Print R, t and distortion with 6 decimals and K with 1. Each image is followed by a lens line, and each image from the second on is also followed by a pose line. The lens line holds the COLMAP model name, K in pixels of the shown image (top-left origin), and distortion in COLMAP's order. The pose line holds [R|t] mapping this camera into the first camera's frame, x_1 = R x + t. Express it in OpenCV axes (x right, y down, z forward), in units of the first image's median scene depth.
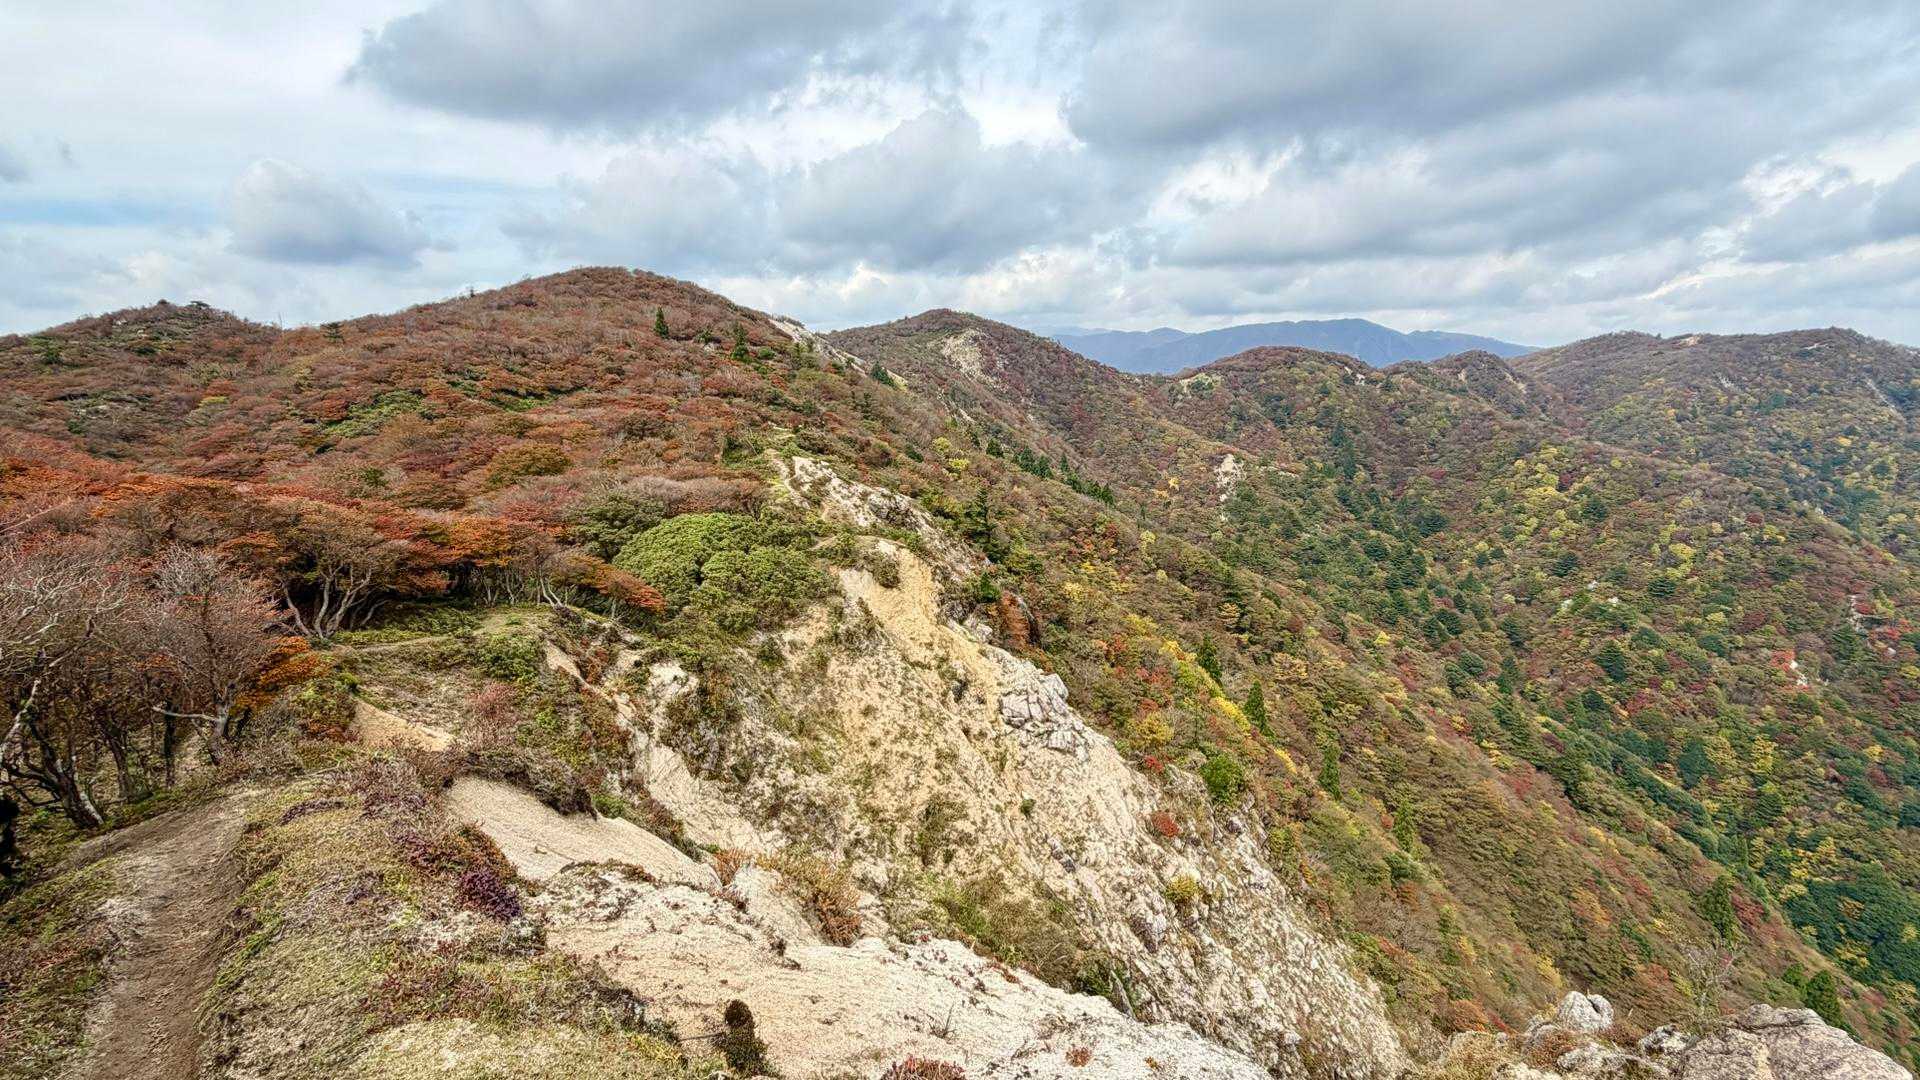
lens RADIAL K [[1438.3, 0, 960.1], [0, 1438.3, 538.8], [0, 0, 1]] dist [-0.002352, 0.005581]
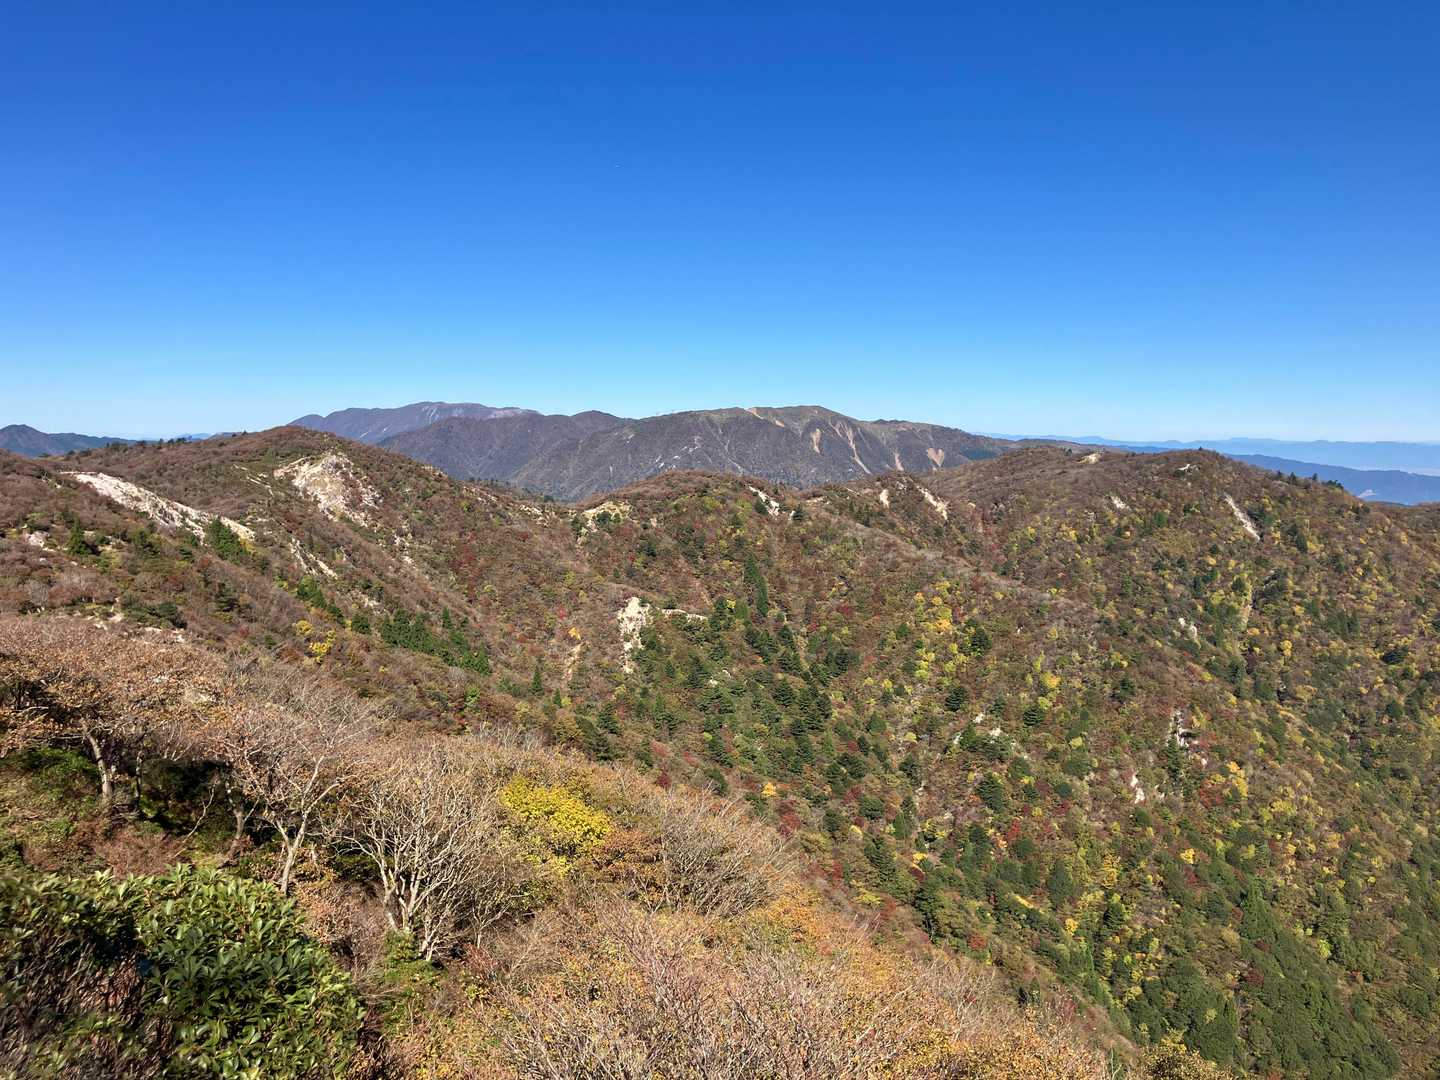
lens RADIAL K [[1144.9, 0, 723.4], [0, 1144.9, 541.6], [0, 0, 1]] dist [0.036773, -0.033240]
pose [[0.943731, -0.015482, 0.330351, 0.001041], [0.066540, 0.987365, -0.143815, 0.014402], [-0.323950, 0.157704, 0.932837, 0.287117]]
